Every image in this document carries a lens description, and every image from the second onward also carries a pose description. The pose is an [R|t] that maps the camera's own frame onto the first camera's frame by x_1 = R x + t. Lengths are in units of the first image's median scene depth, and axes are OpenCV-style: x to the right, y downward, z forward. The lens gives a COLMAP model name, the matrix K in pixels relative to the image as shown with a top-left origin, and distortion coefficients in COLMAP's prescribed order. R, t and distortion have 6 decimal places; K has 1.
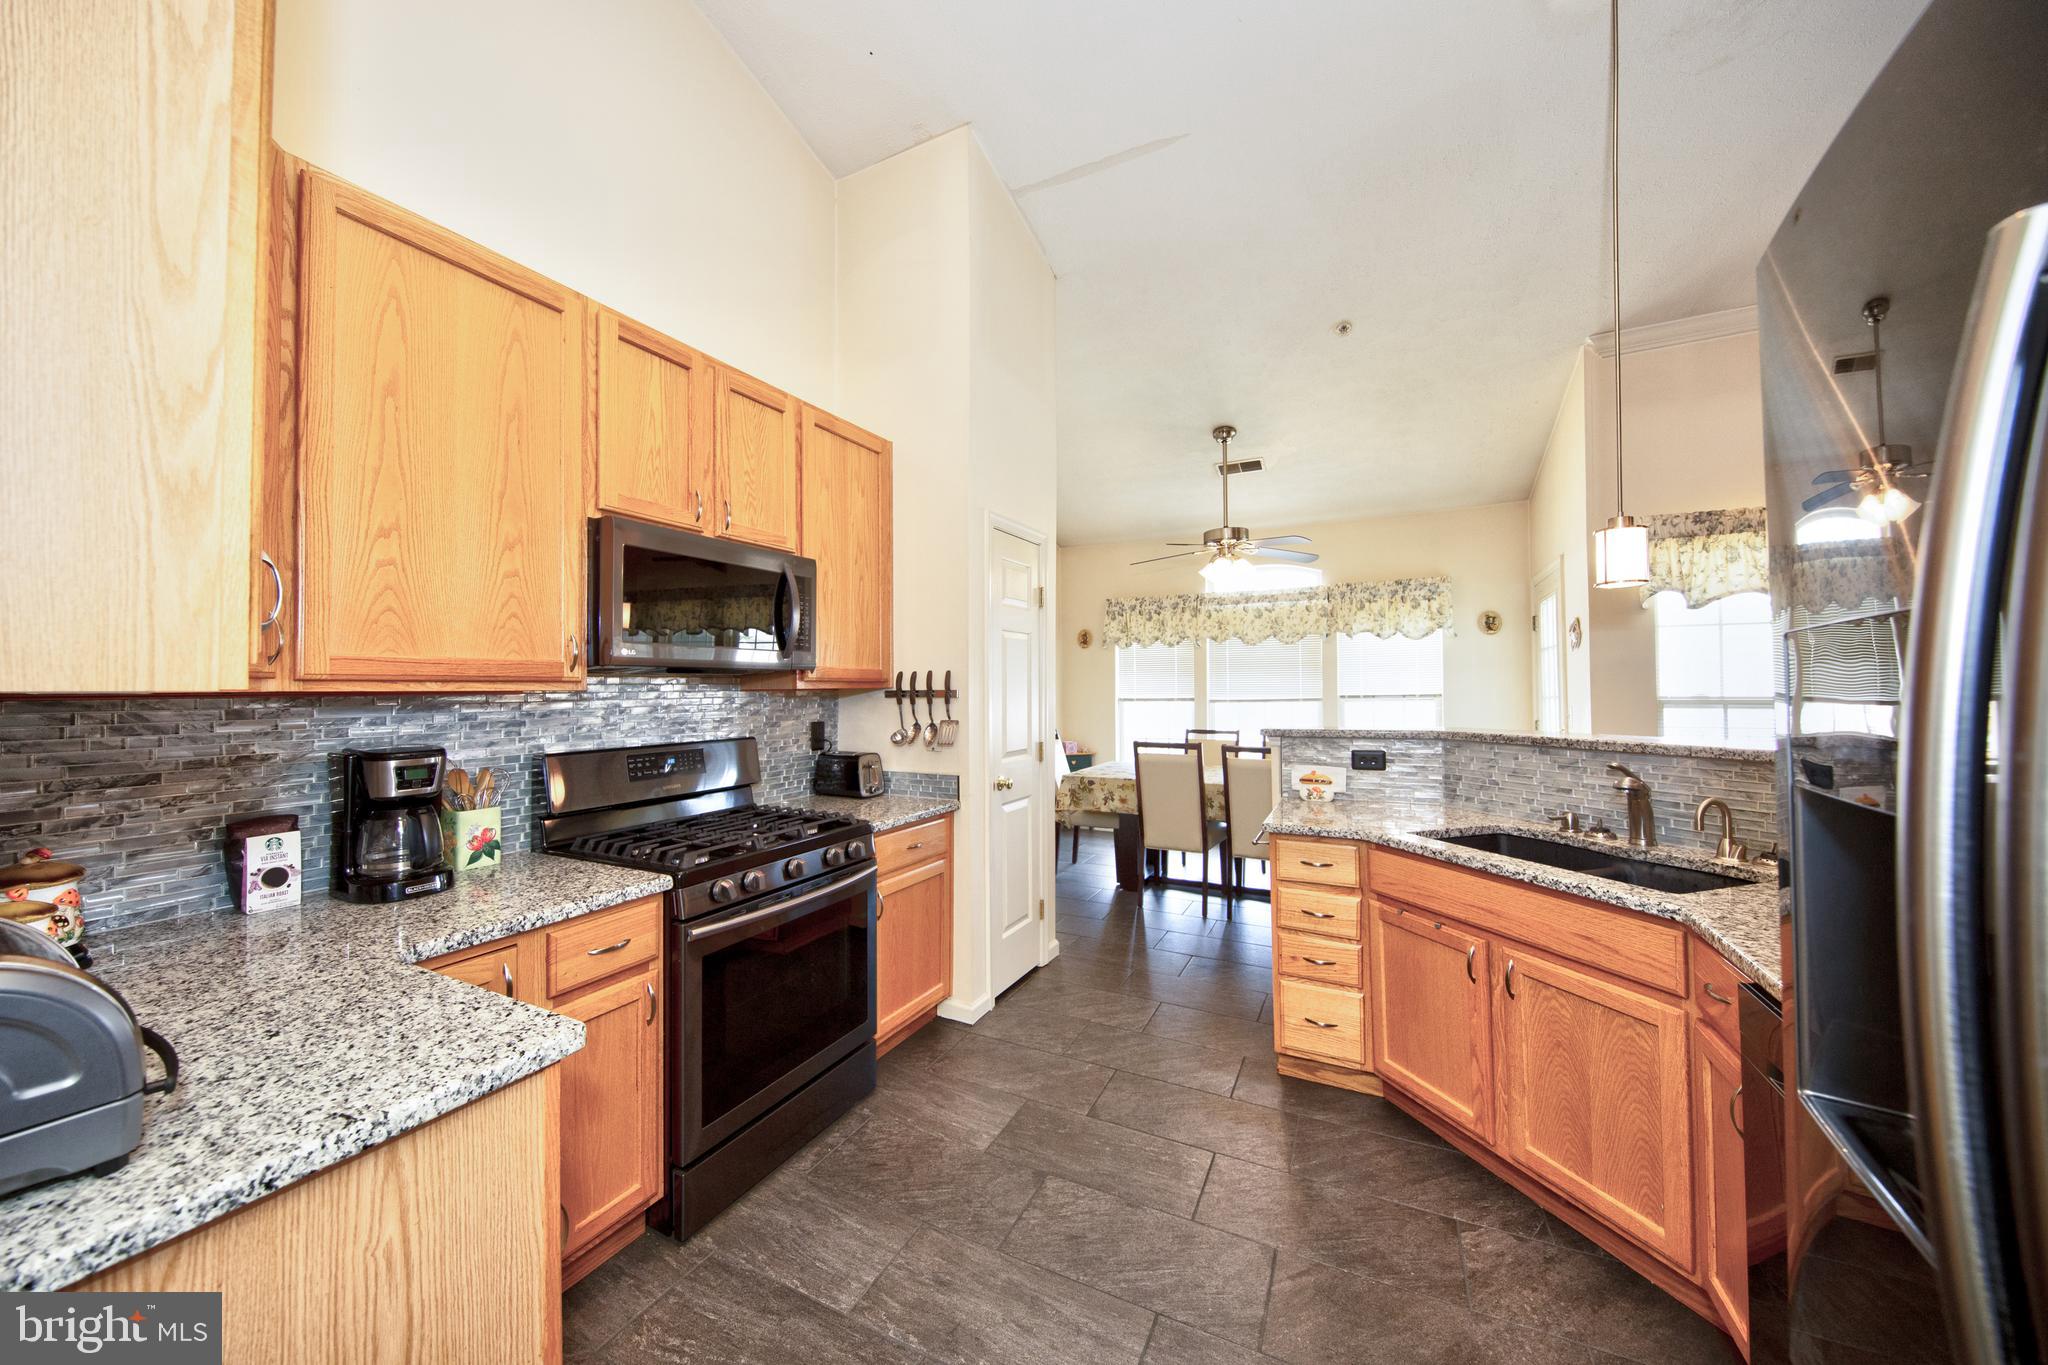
lens RADIAL K [[711.2, 0, 1016.9], [0, 711.2, 672.9], [0, 0, 1]] dist [-0.000791, -0.000198]
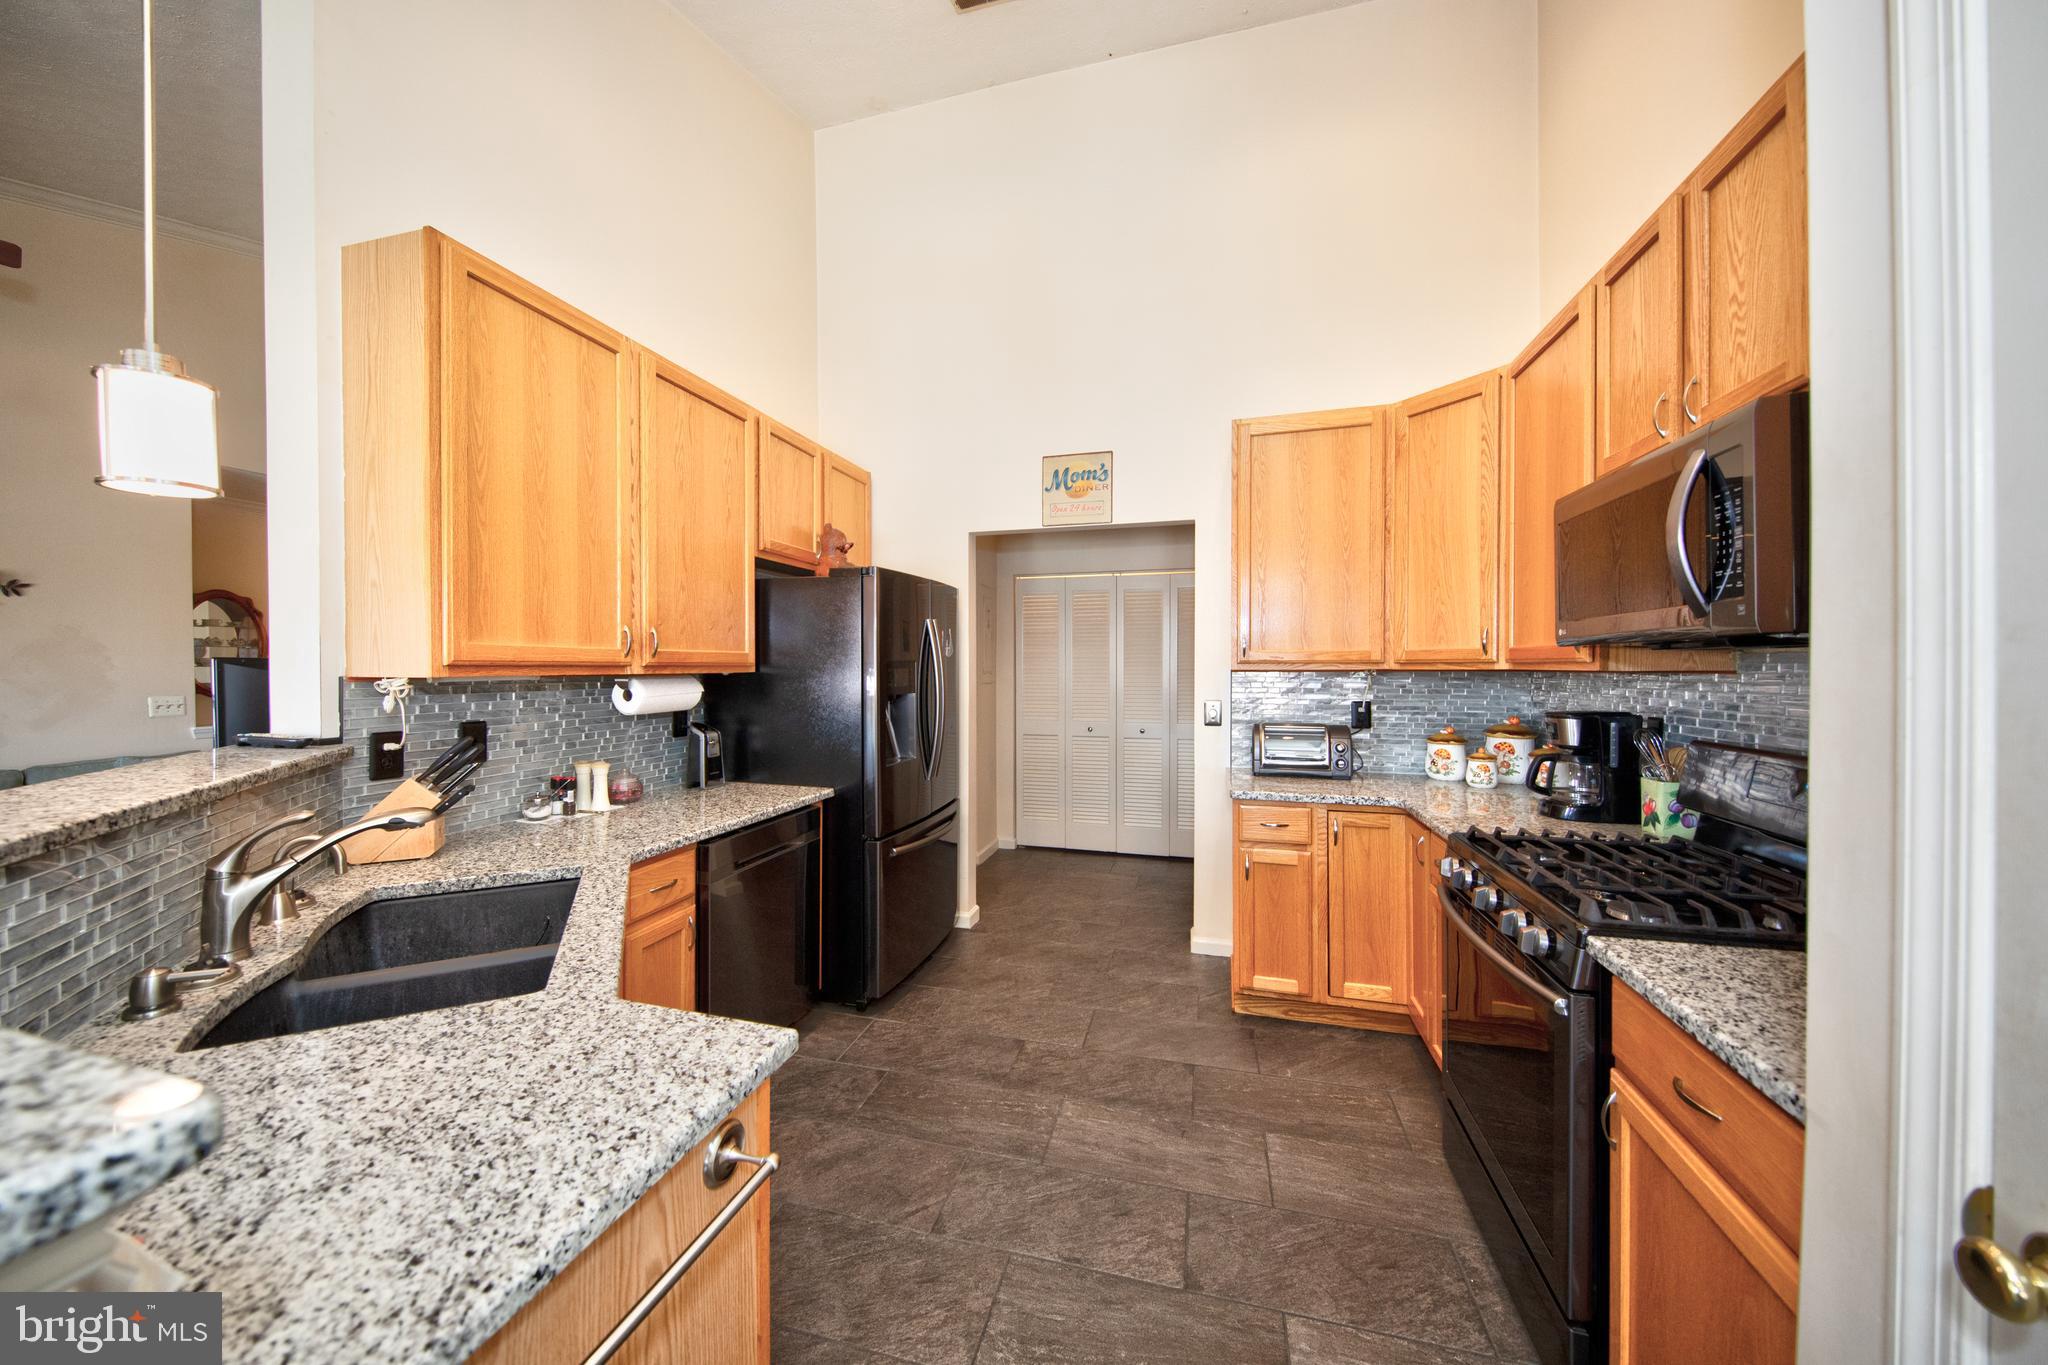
lens RADIAL K [[711.2, 0, 1016.9], [0, 711.2, 672.9], [0, 0, 1]] dist [-0.000791, -0.000198]
pose [[-0.979523, 0.013630, -0.200870, 0.295075], [0.016160, 0.999809, -0.010958, 0.019120], [0.200682, -0.013979, -0.979557, 1.368520]]
